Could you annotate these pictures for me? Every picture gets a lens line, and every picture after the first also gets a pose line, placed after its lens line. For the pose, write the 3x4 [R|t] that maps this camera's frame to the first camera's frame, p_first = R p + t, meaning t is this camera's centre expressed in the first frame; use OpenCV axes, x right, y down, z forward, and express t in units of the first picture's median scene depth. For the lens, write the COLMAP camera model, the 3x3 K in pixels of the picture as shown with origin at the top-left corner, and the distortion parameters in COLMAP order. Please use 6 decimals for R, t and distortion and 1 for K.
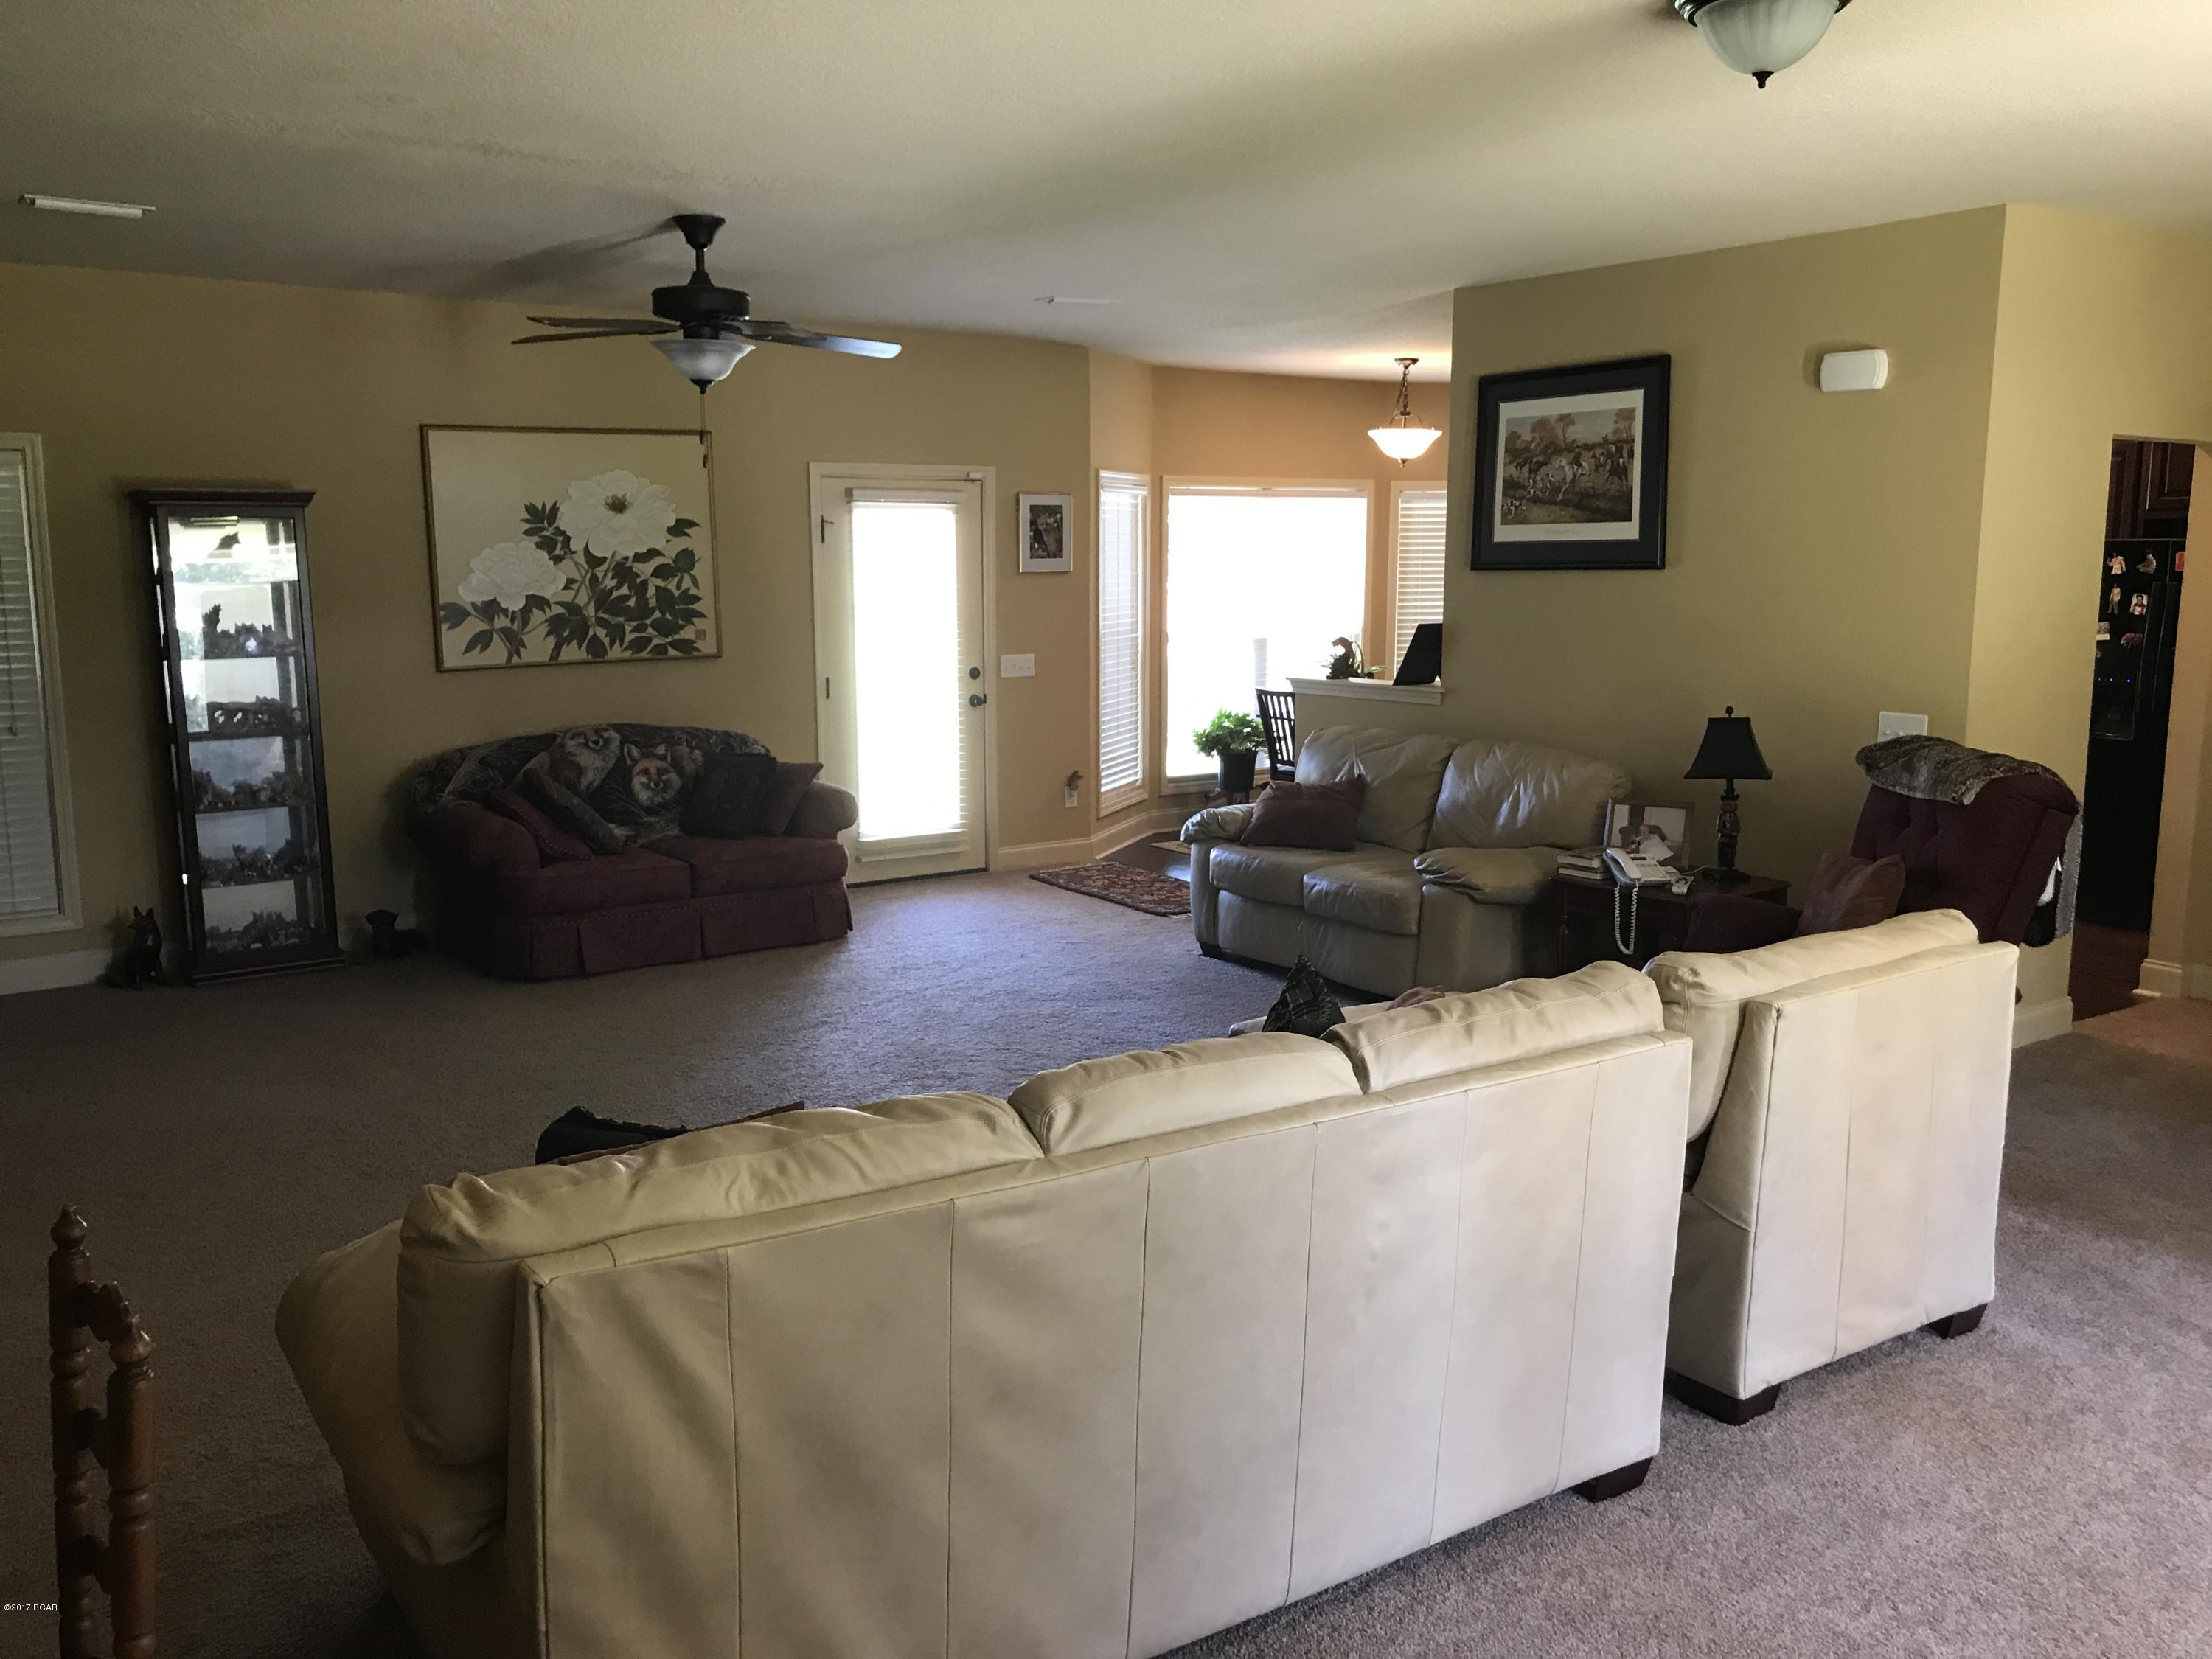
lens RADIAL K [[1815.0, 0, 1103.9], [0, 1815.0, 801.5], [0, 0, 1]] dist [0.026428, -0.015028]
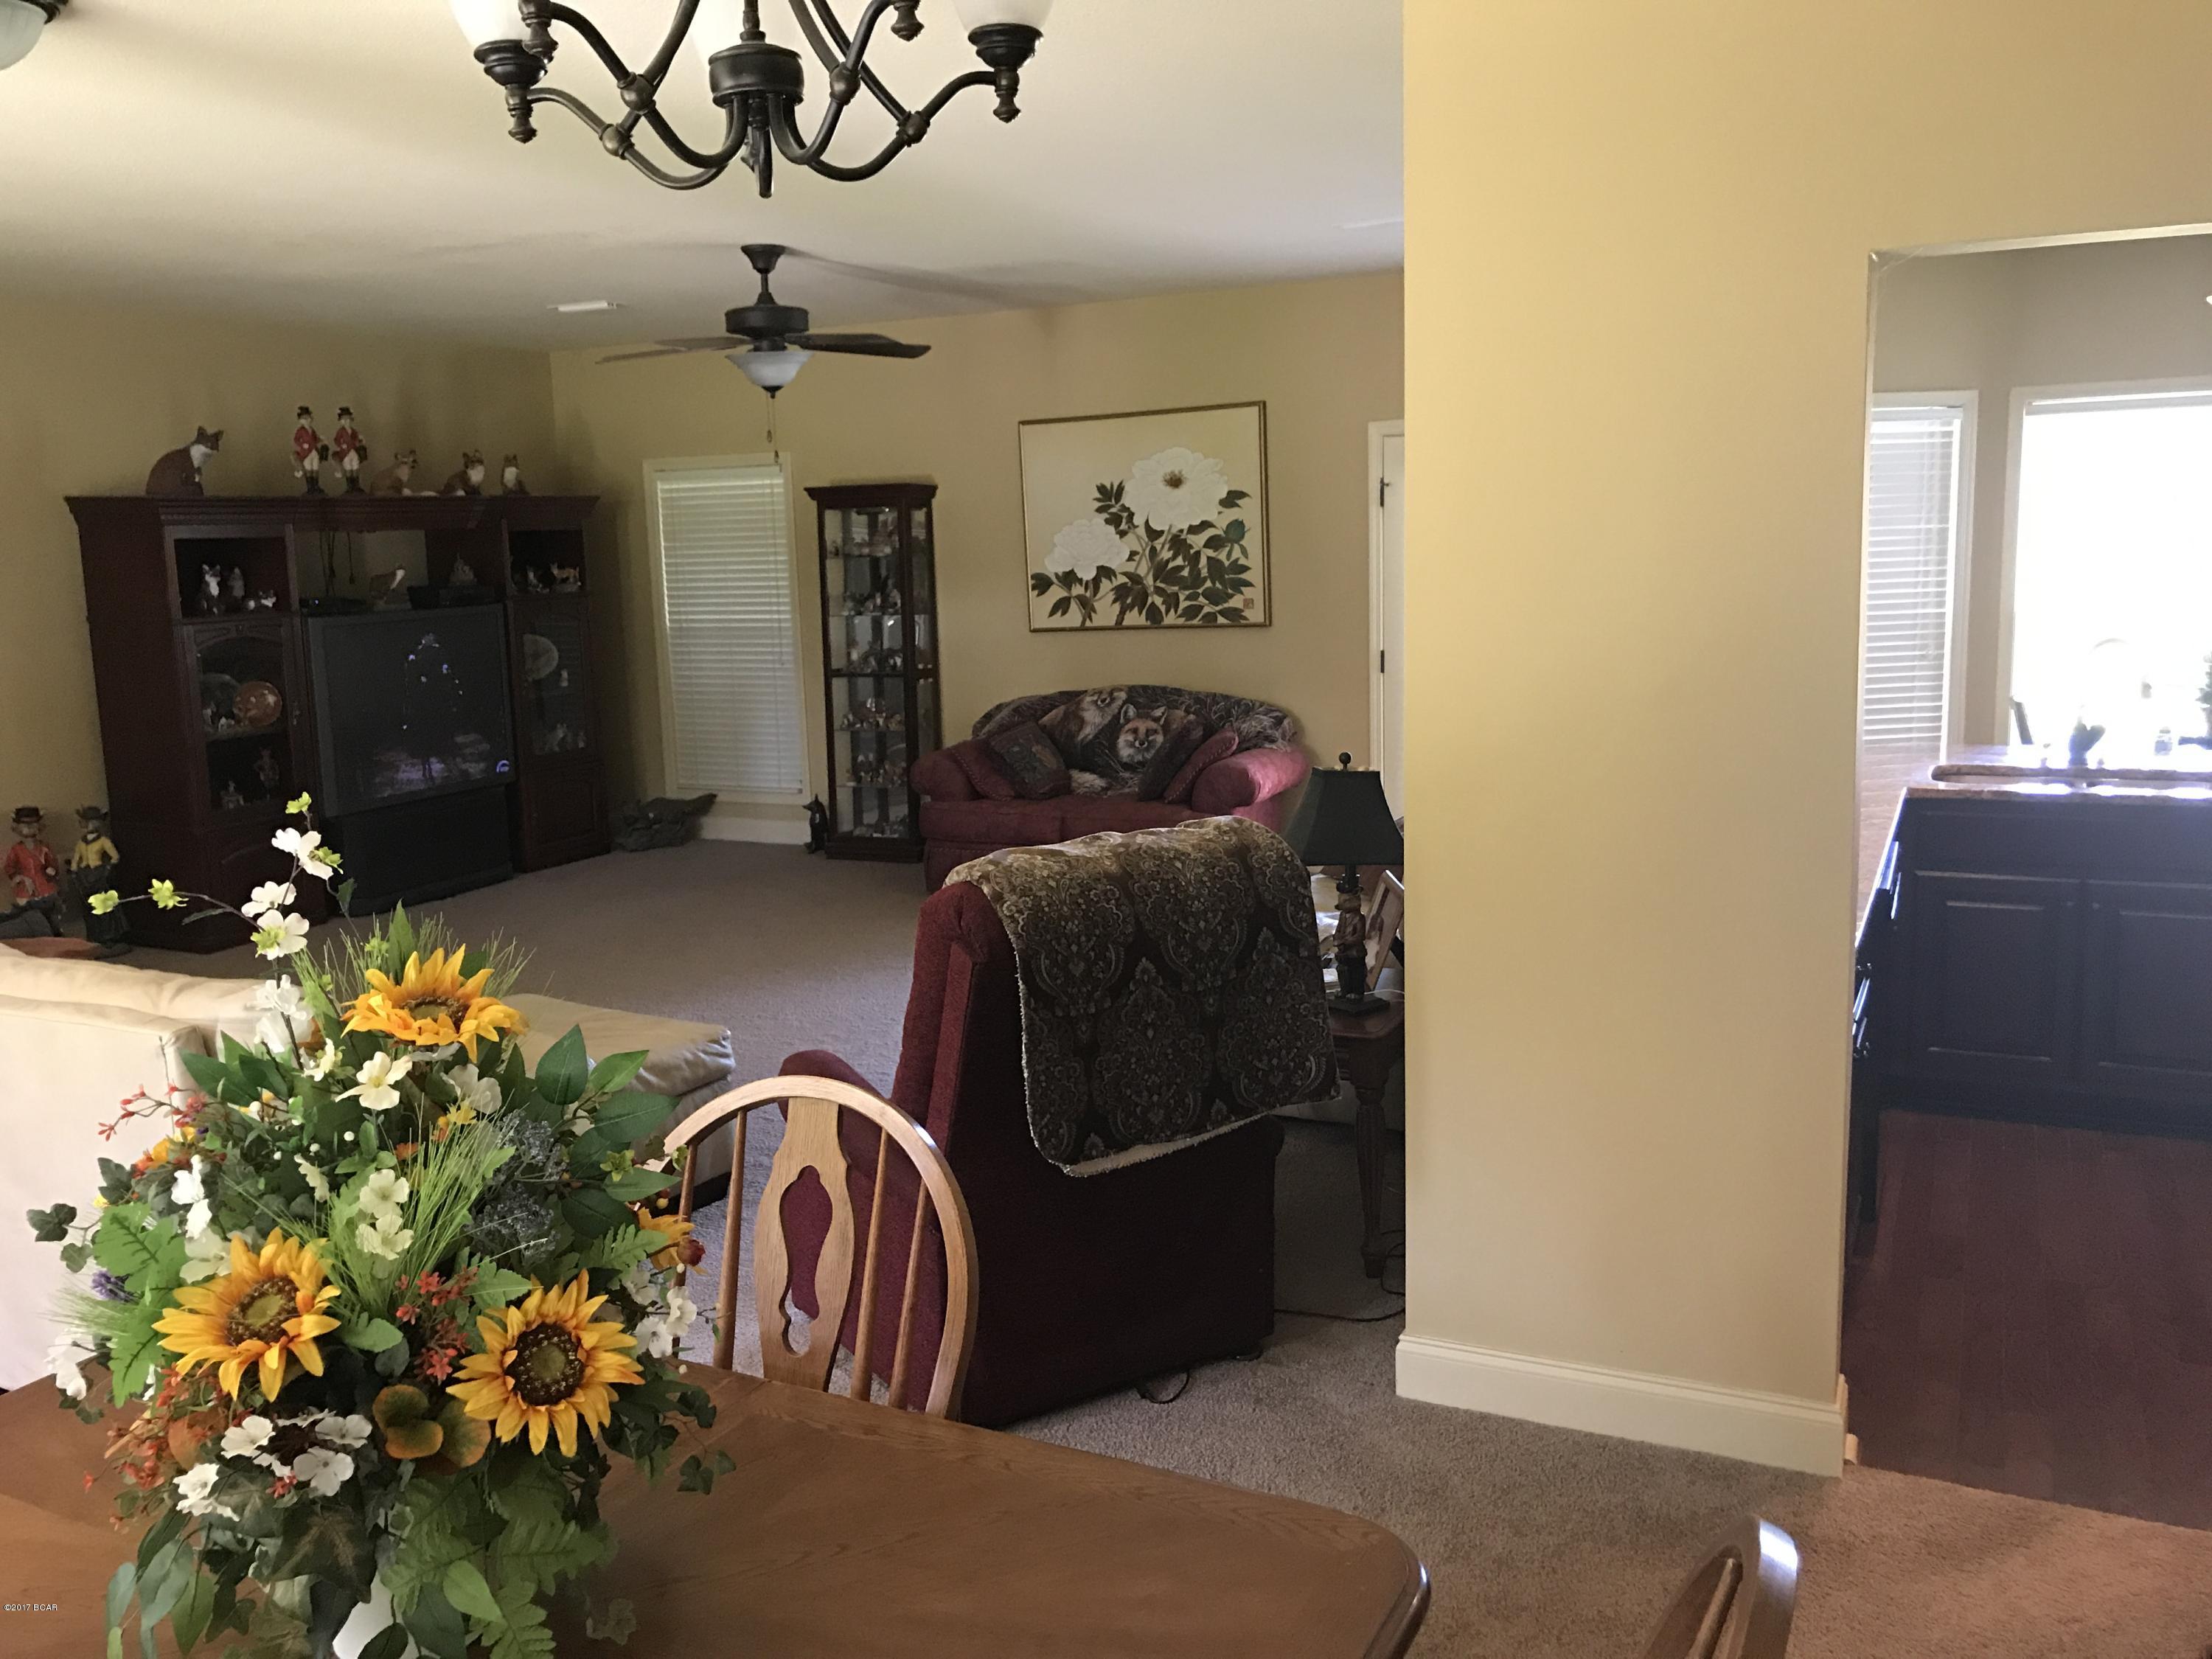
lens RADIAL K [[1807.2, 0, 1103.1], [0, 1807.2, 837.5], [0, 0, 1]] dist [0.129270, -0.295456]
pose [[0.487816, 0.133986, -0.862603, 0.679826], [-0.089123, 0.990631, 0.103472, -0.063485], [0.868385, 0.026402, 0.495187, 0.452331]]
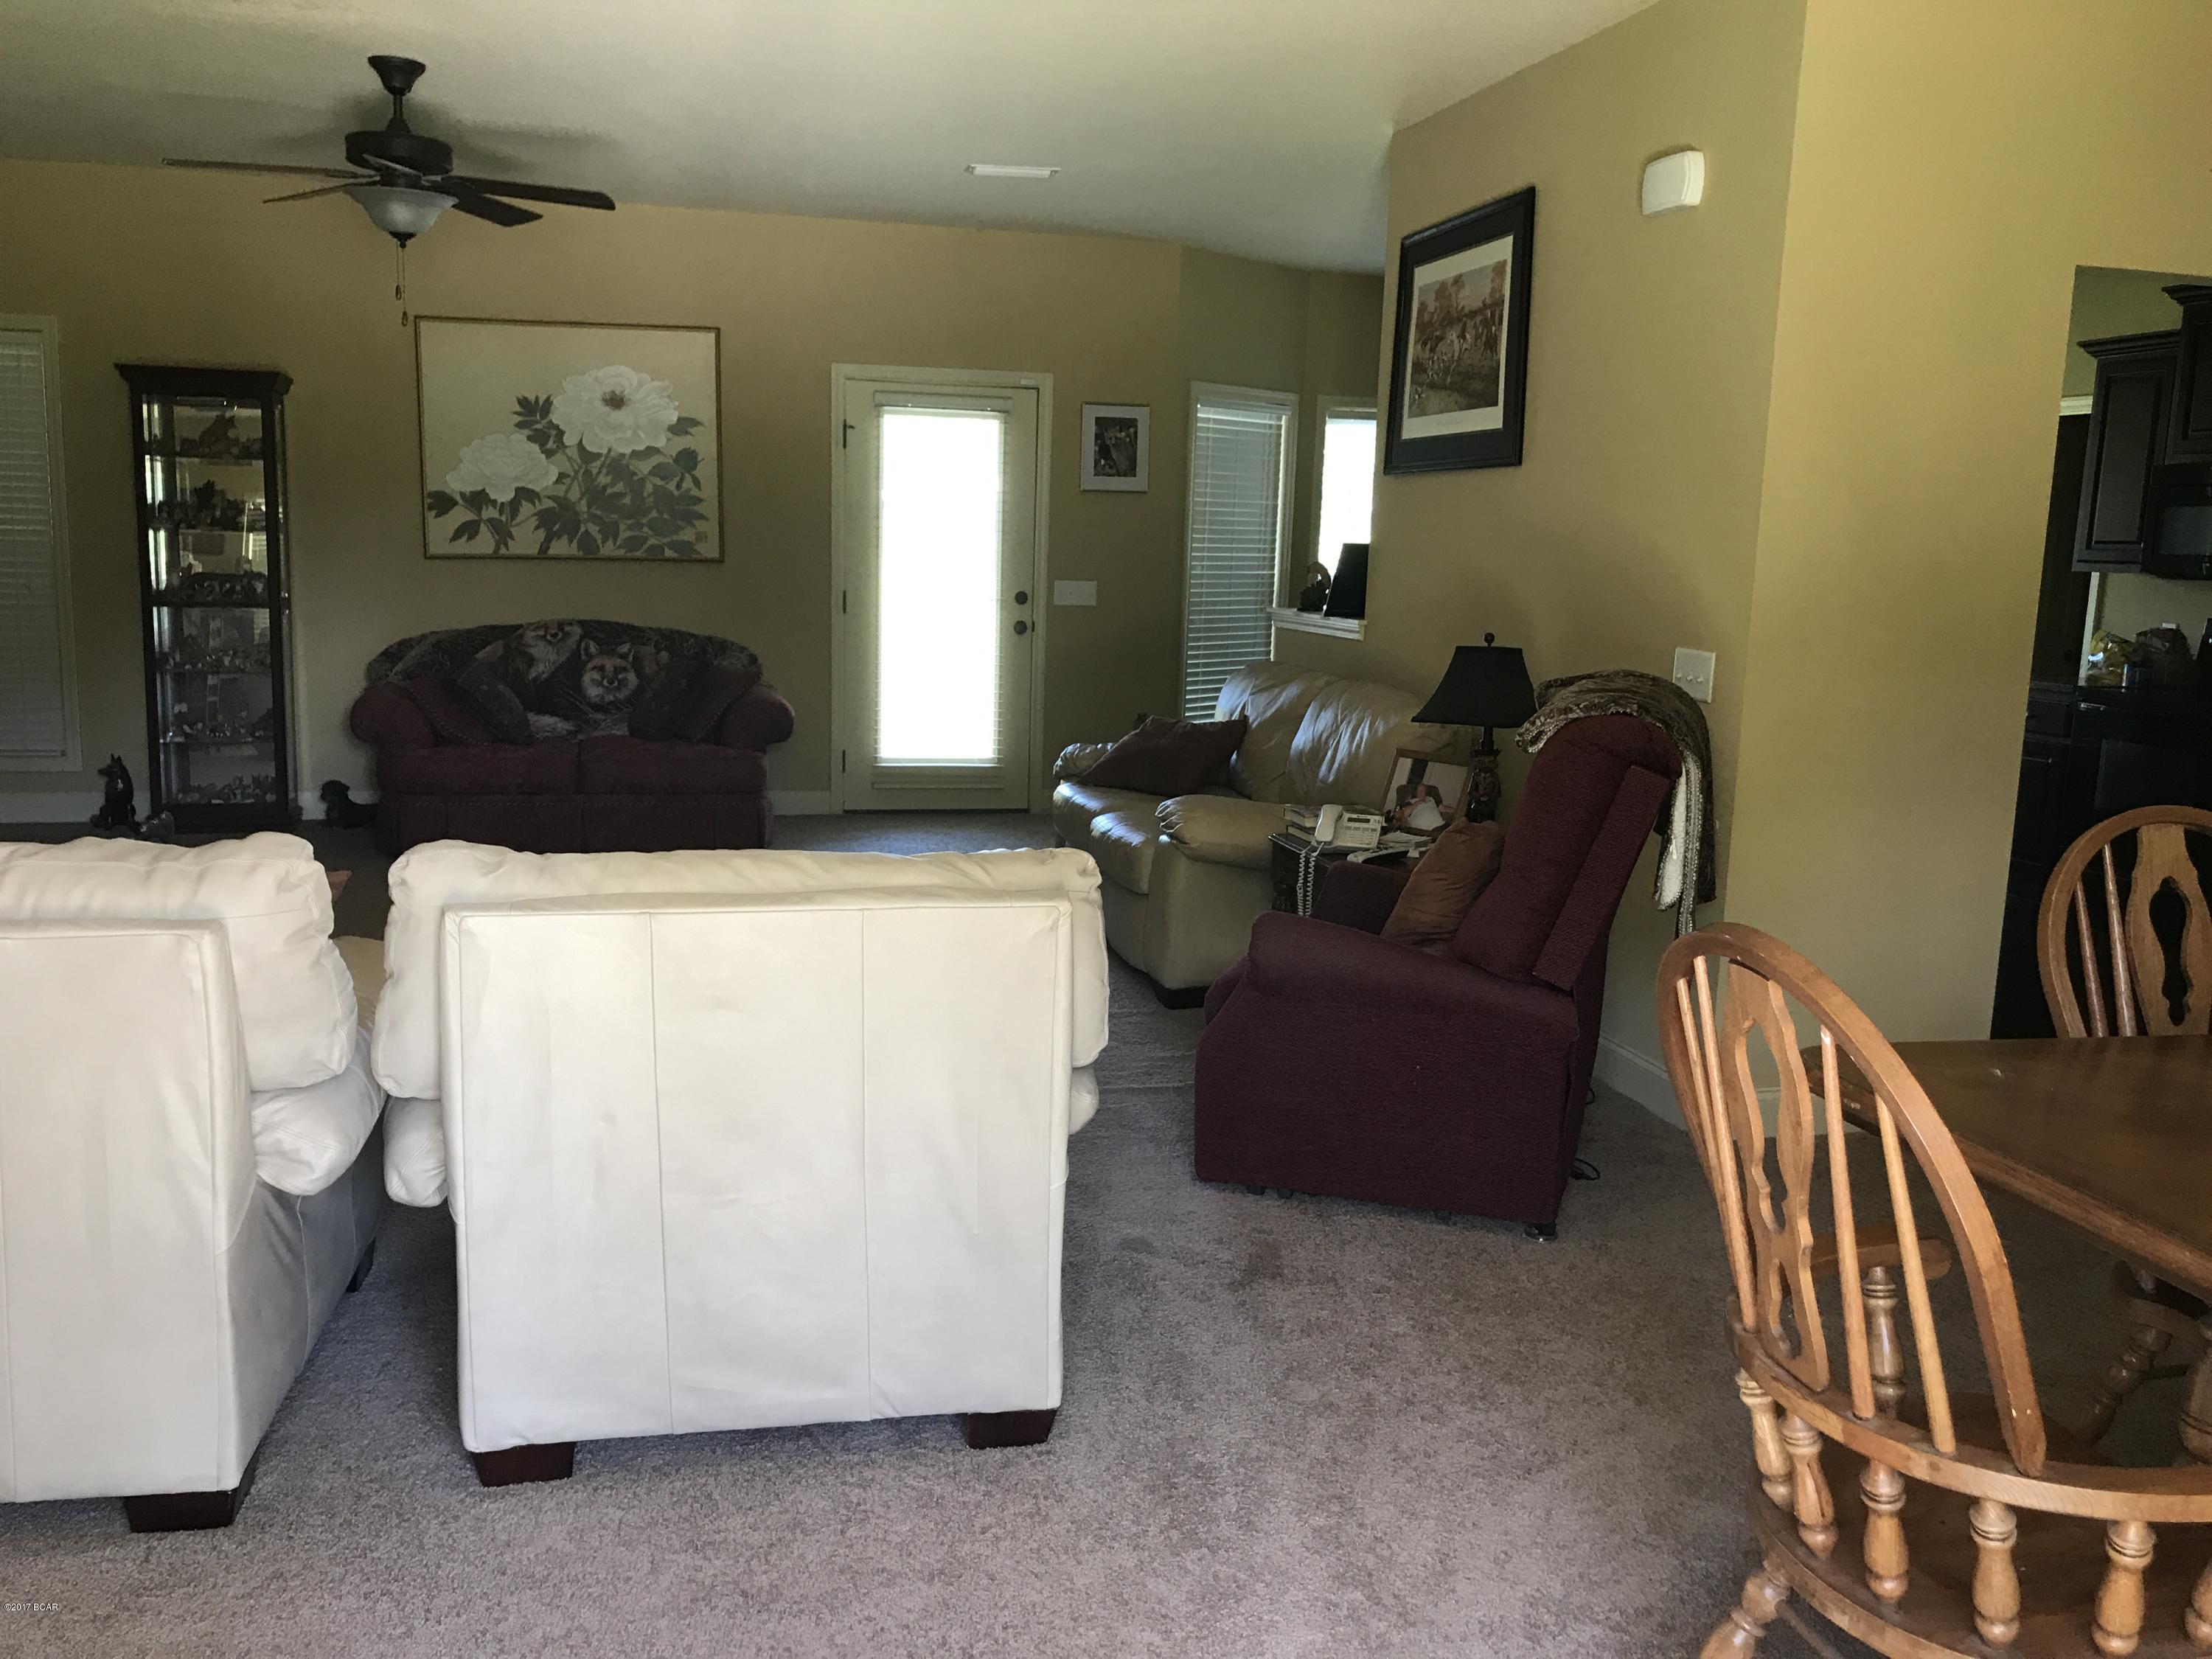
lens RADIAL K [[1815.0, 0, 1103.9], [0, 1815.0, 801.5], [0, 0, 1]] dist [0.026428, -0.015028]
pose [[0.930604, 0.084442, -0.356155, 0.363006], [-0.082265, 0.996383, 0.021286, 0.012184], [0.356664, 0.009490, 0.934185, 0.173690]]
